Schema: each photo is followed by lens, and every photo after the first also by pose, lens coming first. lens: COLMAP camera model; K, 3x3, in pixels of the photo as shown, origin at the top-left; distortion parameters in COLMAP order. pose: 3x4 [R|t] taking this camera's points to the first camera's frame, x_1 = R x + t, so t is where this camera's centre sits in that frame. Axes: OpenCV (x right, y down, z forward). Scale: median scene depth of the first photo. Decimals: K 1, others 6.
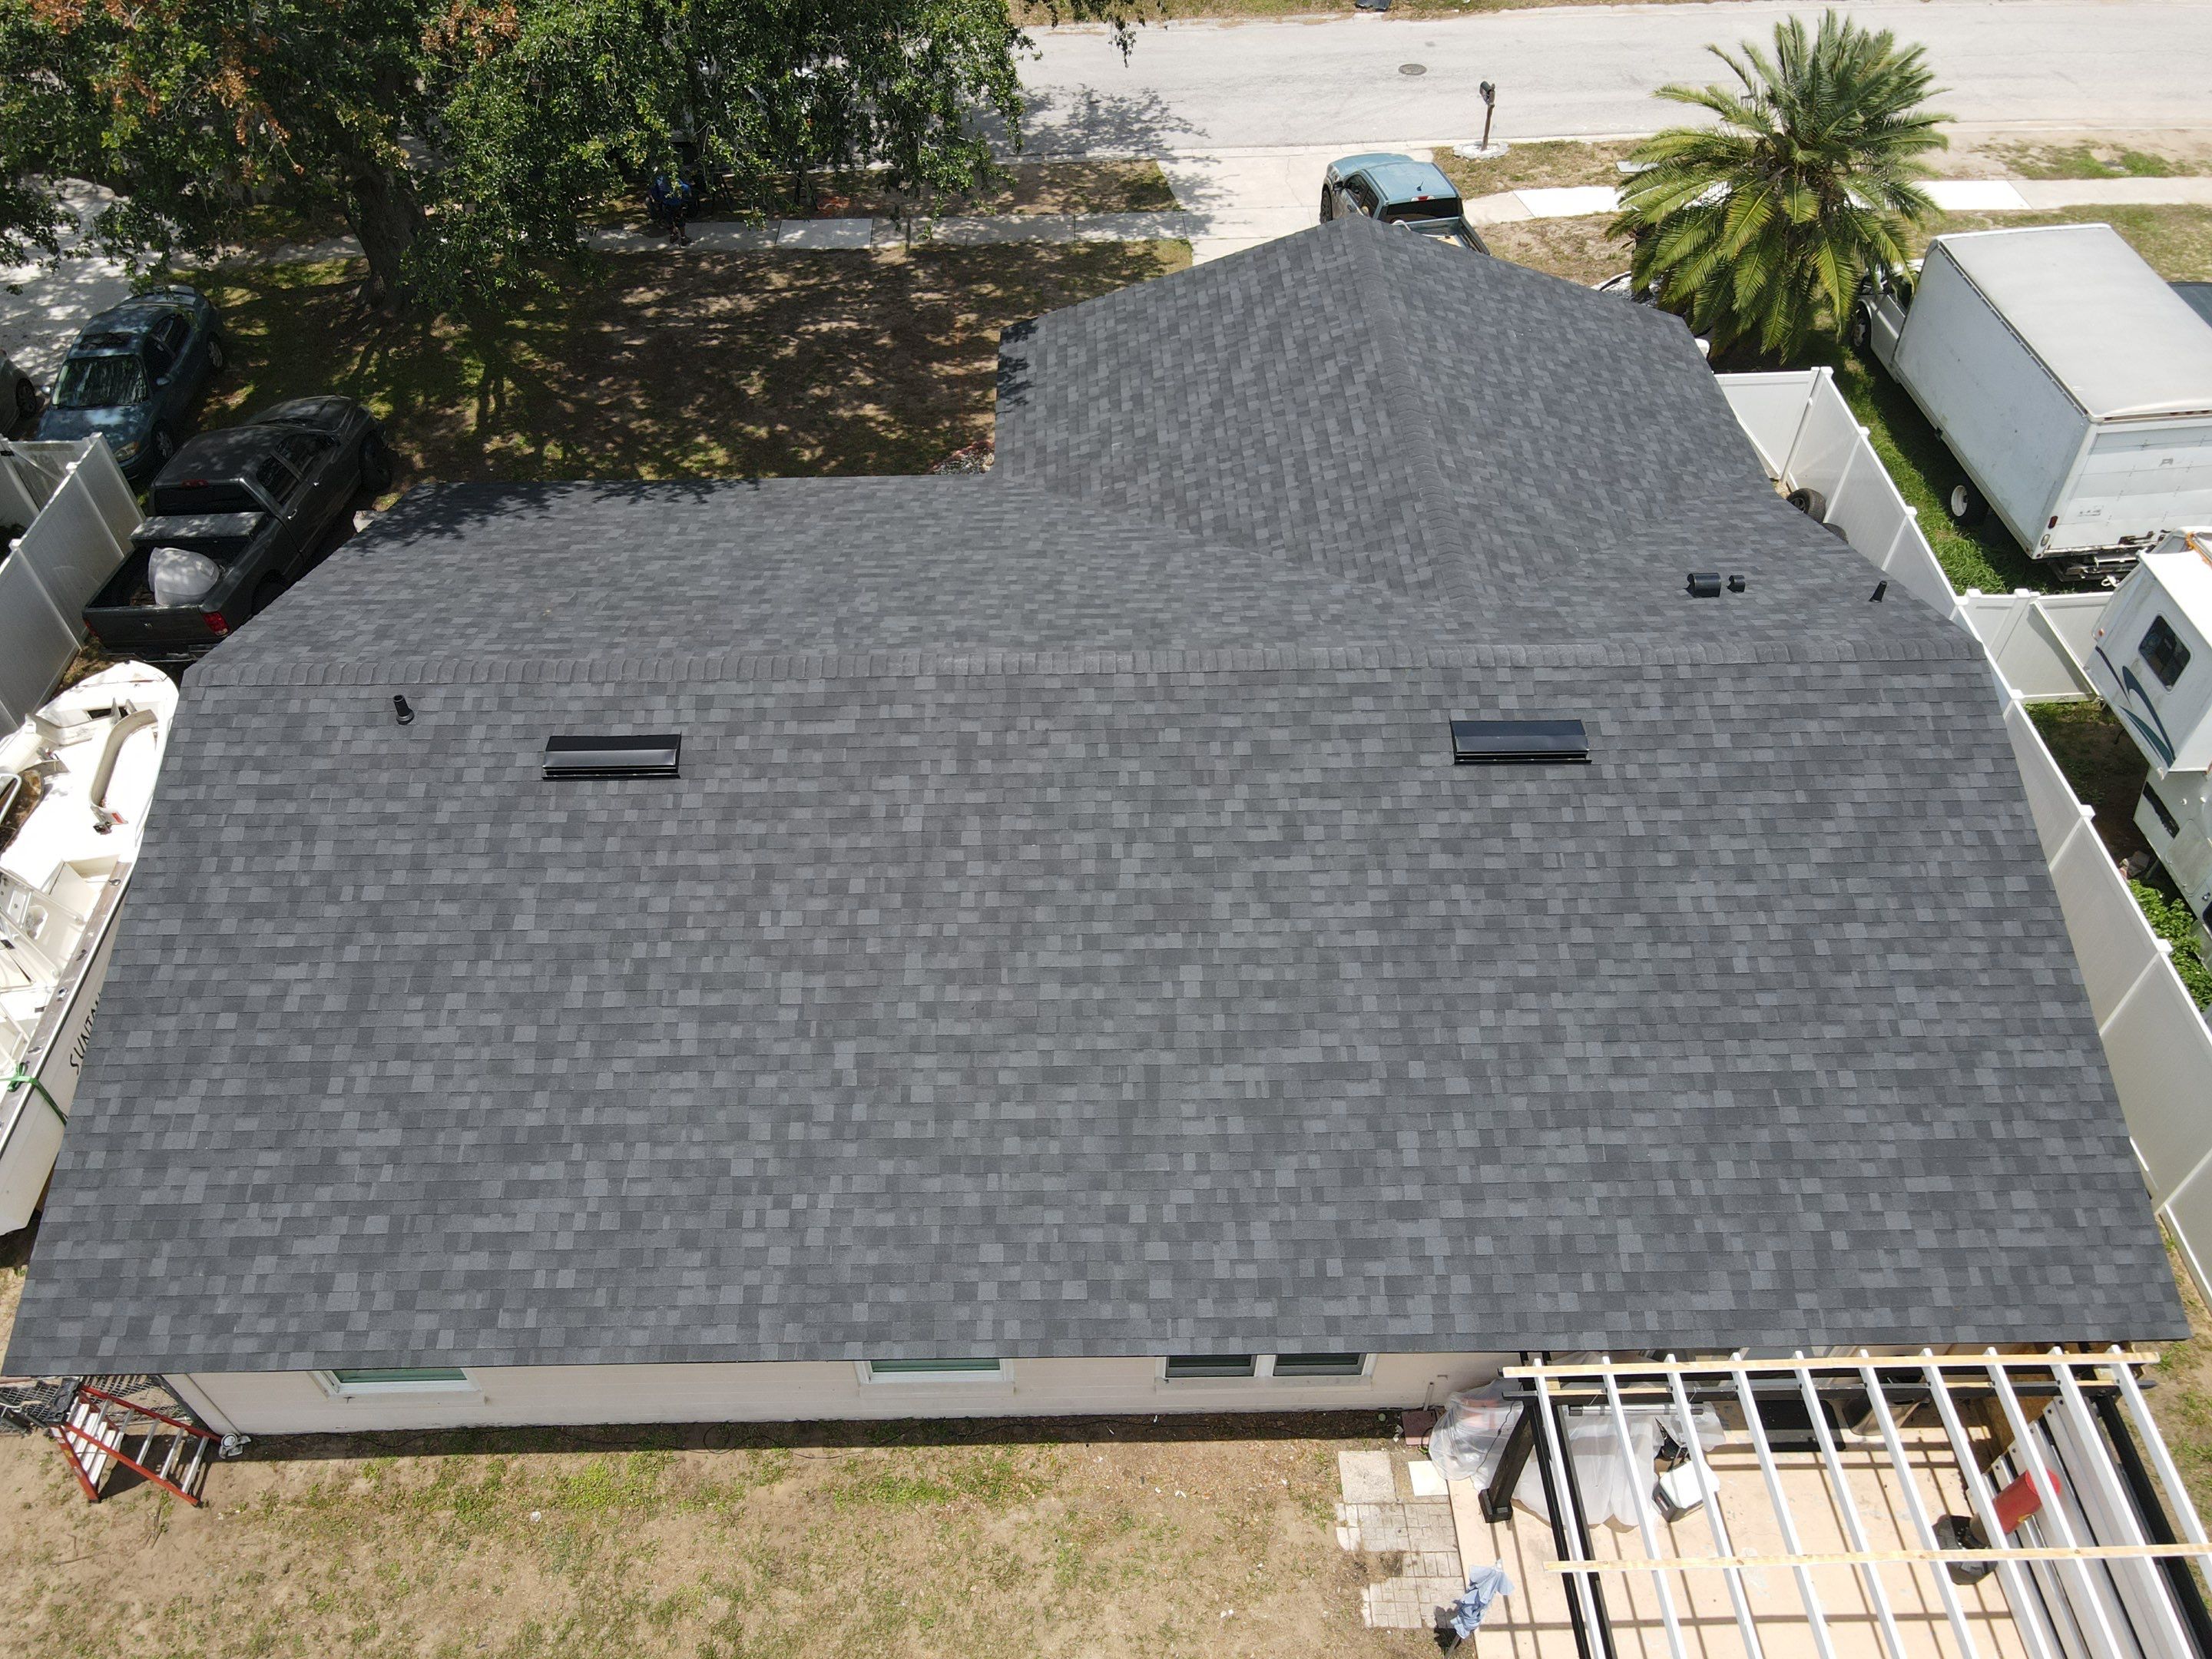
lens RADIAL K [[1612.3, 0, 1077.9], [0, 1612.3, 829.0], [0, 0, 1]] dist [-0.009844, 0.038047]
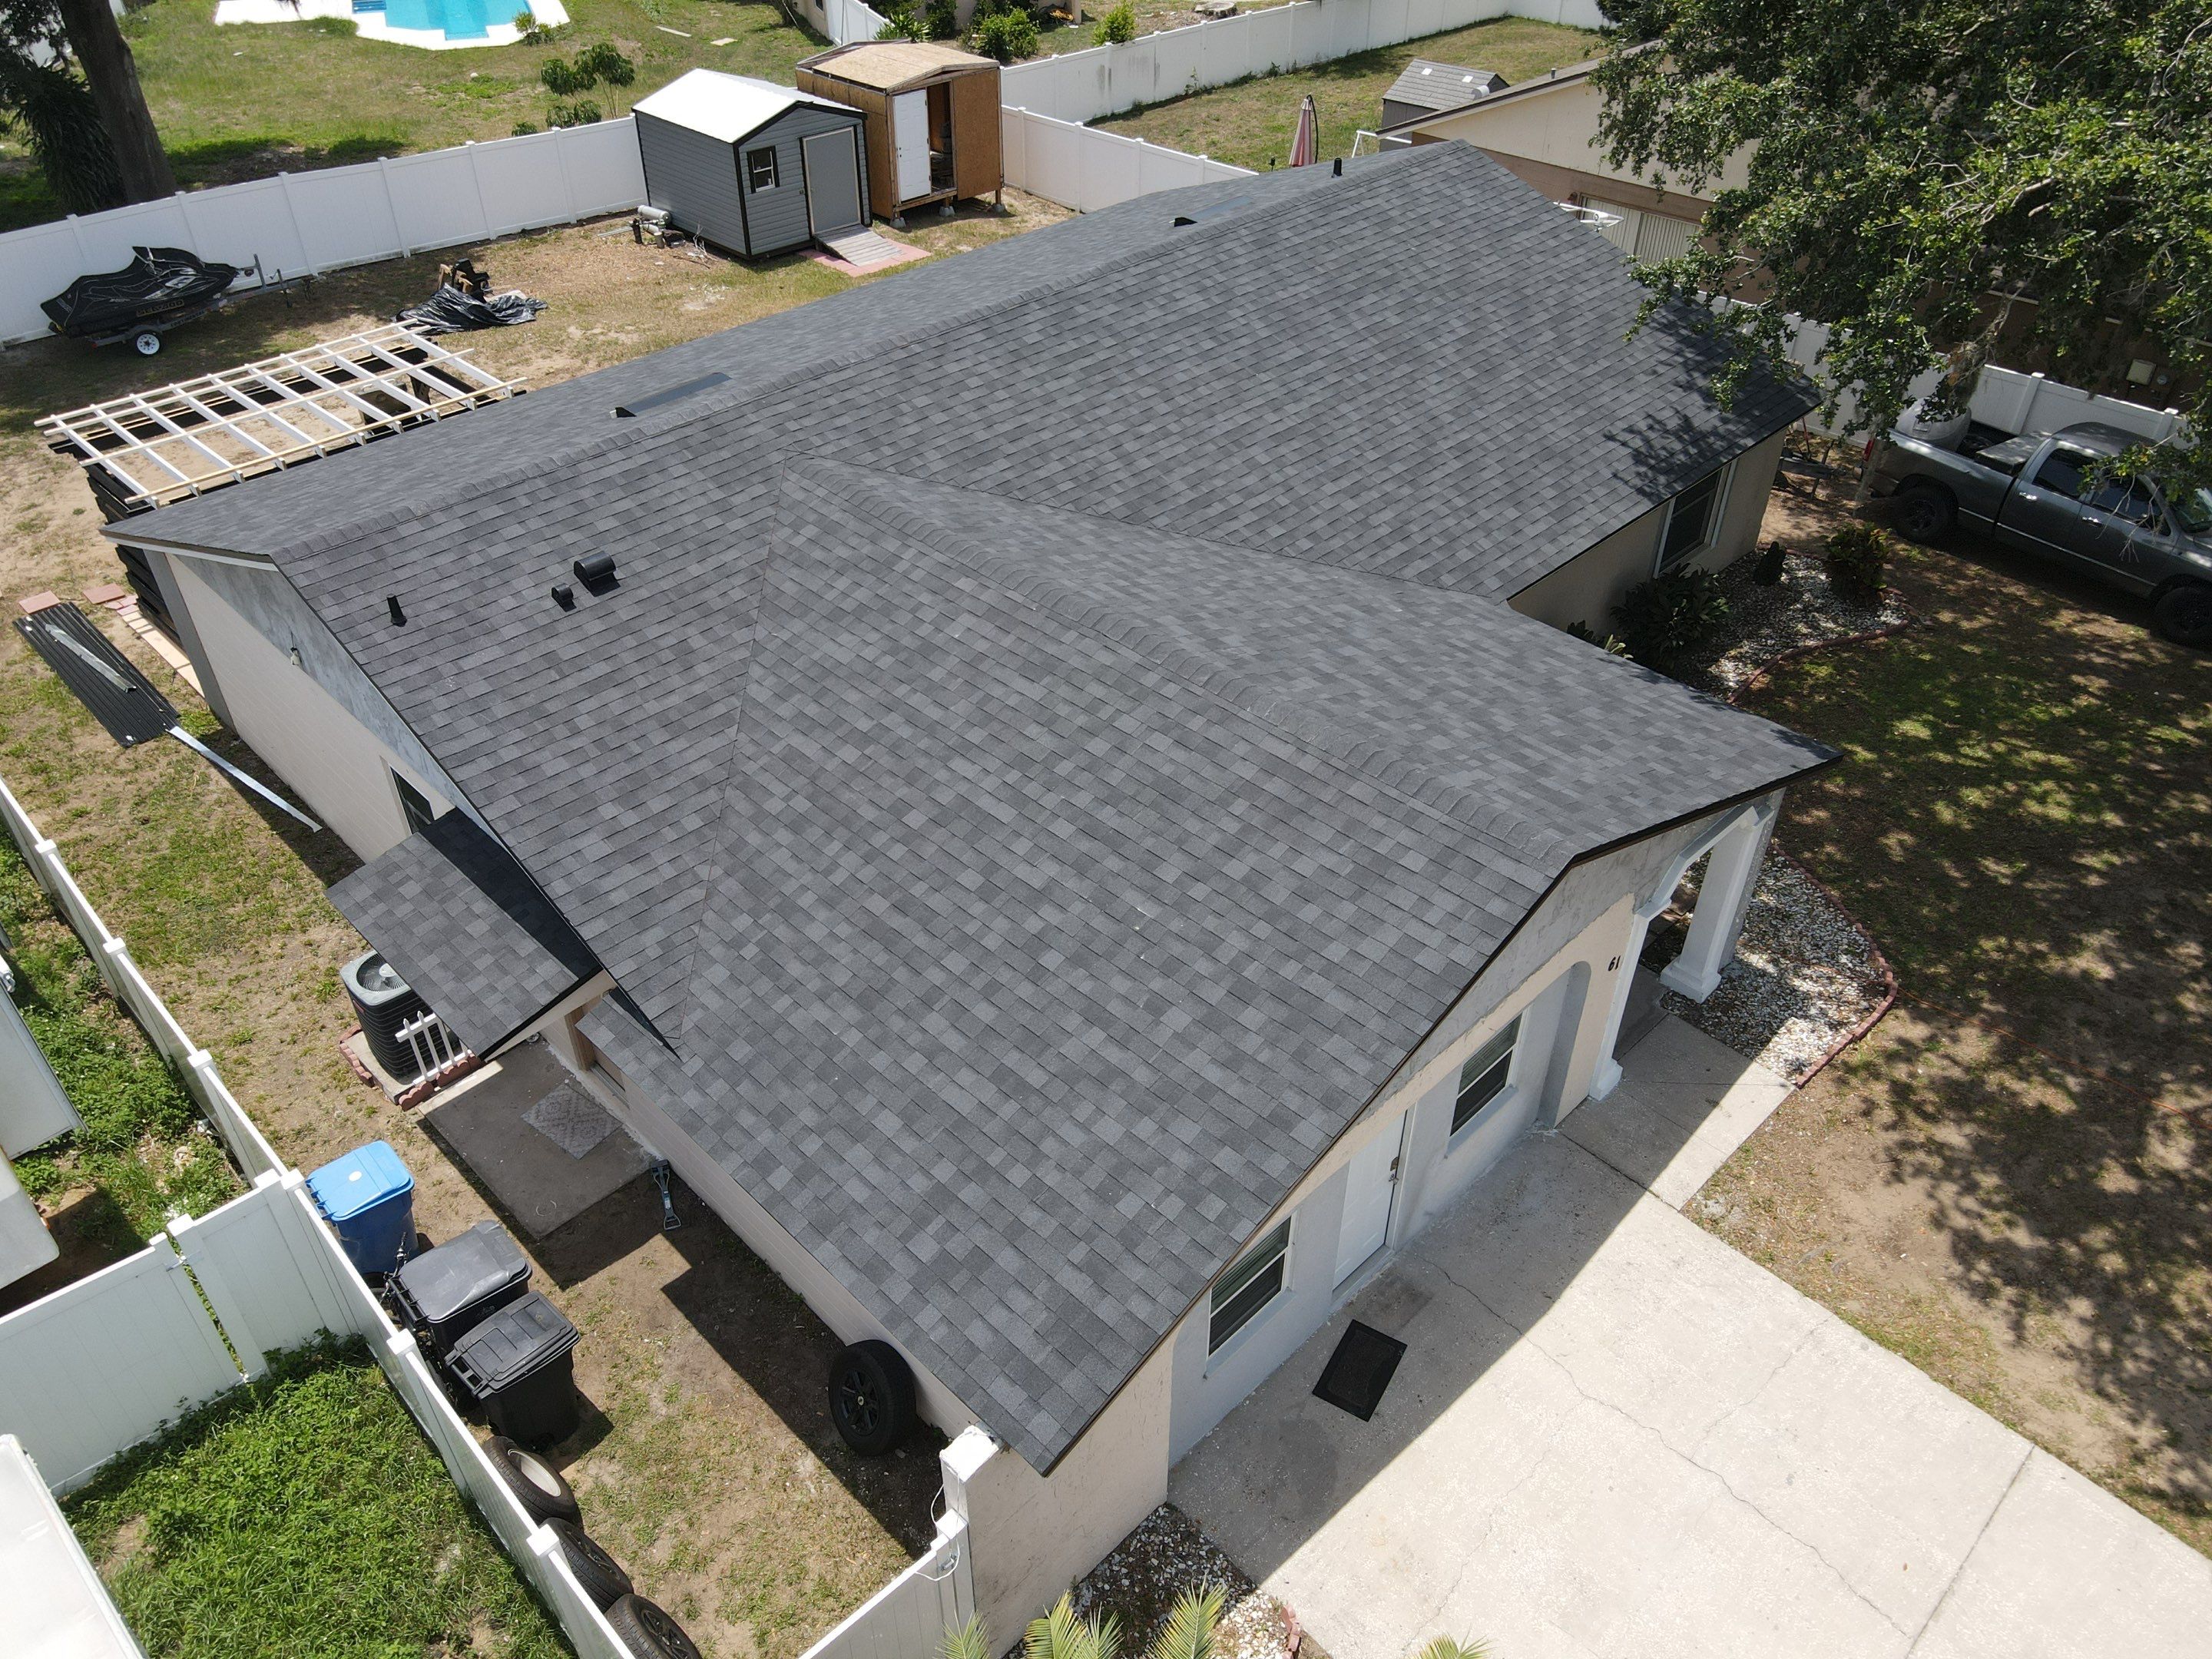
lens RADIAL K [[1612.3, 0, 1082.9], [0, 1612.3, 834.1], [0, 0, 1]] dist [-0.009844, 0.038047]
pose [[-0.723385, 0.440824, -0.531402, 0.811843], [-0.489305, 0.215703, 0.845016, -1.096519], [0.487128, 0.871290, 0.059661, 1.358886]]
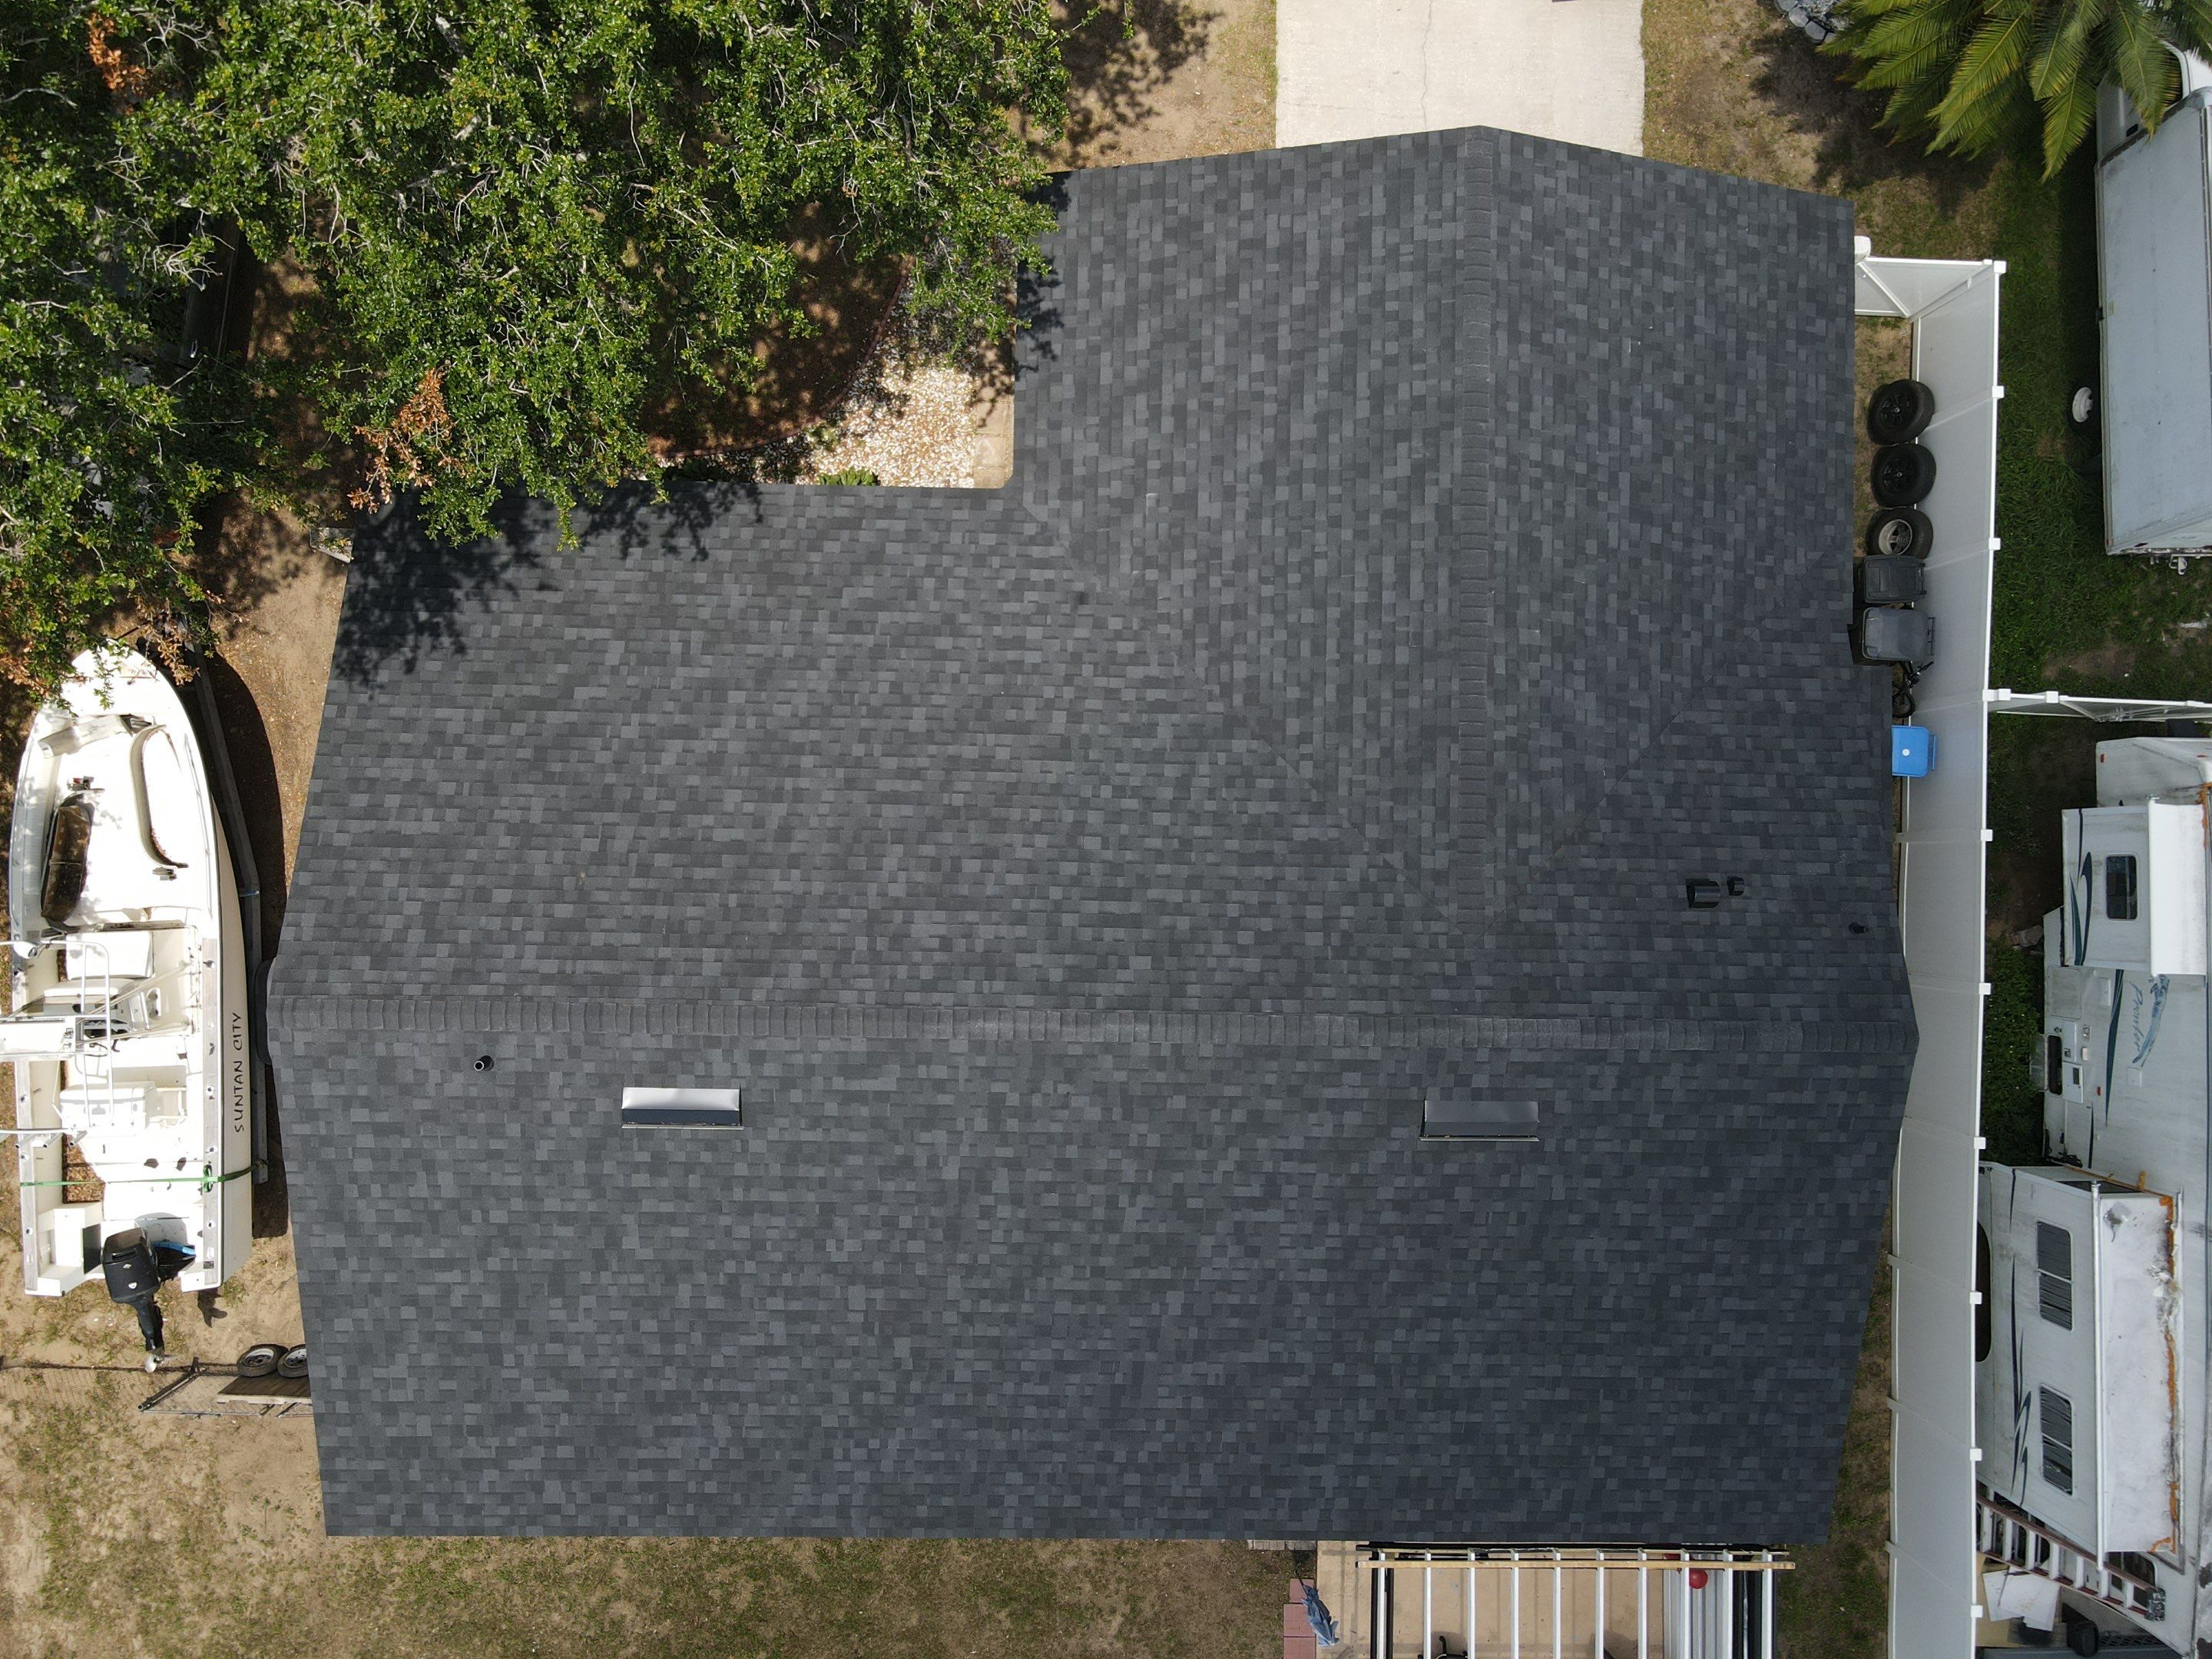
lens RADIAL K [[1612.3, 0, 1078.2], [0, 1612.3, 802.9], [0, 0, 1]] dist [-0.009844, 0.038047]
pose [[0.998587, 0.034082, 0.040765, -0.066451], [-0.052540, 0.747891, 0.661739, -0.979156], [-0.007935, -0.662946, 0.748625, 0.299687]]
